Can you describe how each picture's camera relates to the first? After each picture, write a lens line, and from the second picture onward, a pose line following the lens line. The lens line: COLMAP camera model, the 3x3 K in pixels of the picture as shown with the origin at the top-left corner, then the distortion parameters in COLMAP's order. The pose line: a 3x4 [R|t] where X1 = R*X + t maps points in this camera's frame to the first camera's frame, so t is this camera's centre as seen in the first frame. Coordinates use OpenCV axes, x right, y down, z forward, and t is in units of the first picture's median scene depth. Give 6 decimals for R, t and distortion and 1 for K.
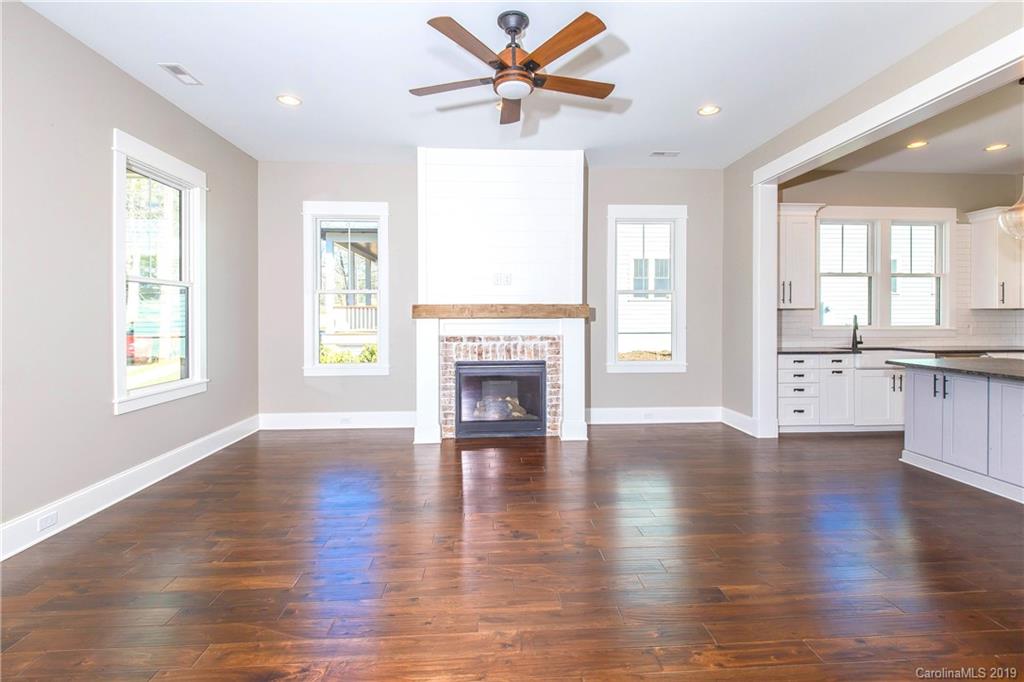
lens RADIAL K [[475.5, 0, 513.4], [0, 475.5, 323.4], [0, 0, 1]] dist [-0.001770, 0.000375]
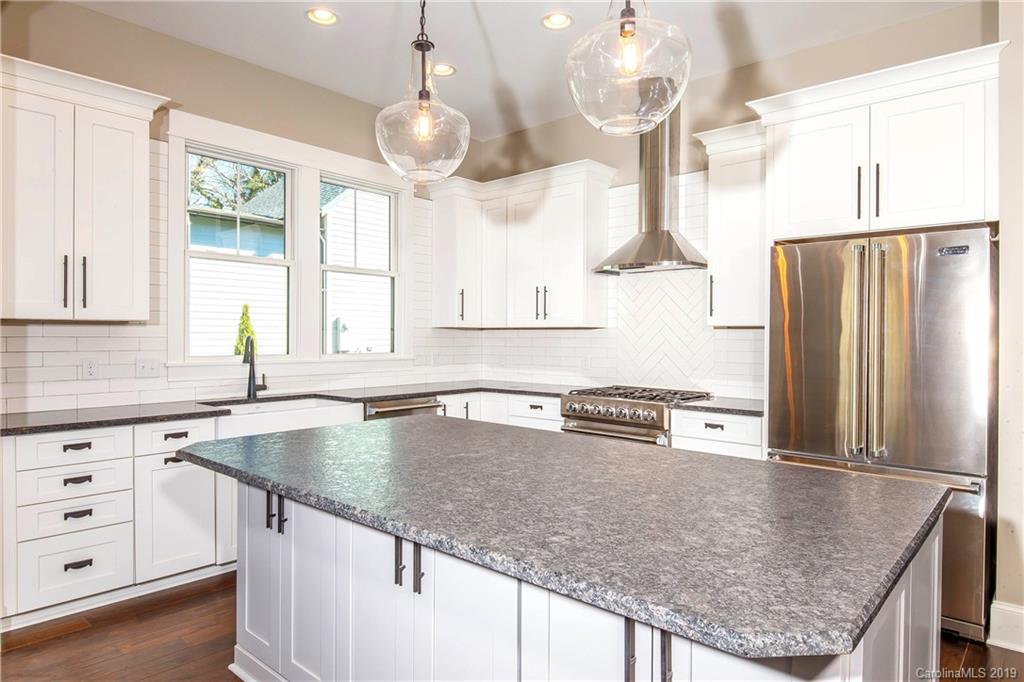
lens RADIAL K [[625.4, 0, 512.0], [0, 625.4, 341.0], [0, 0, 1]] dist [-0.000483, -0.000165]
pose [[0.709858, -0.002070, 0.704342, 0.432796], [0.005581, 0.999981, -0.002685, -0.008663], [-0.704323, 0.005837, 0.709856, 0.299642]]
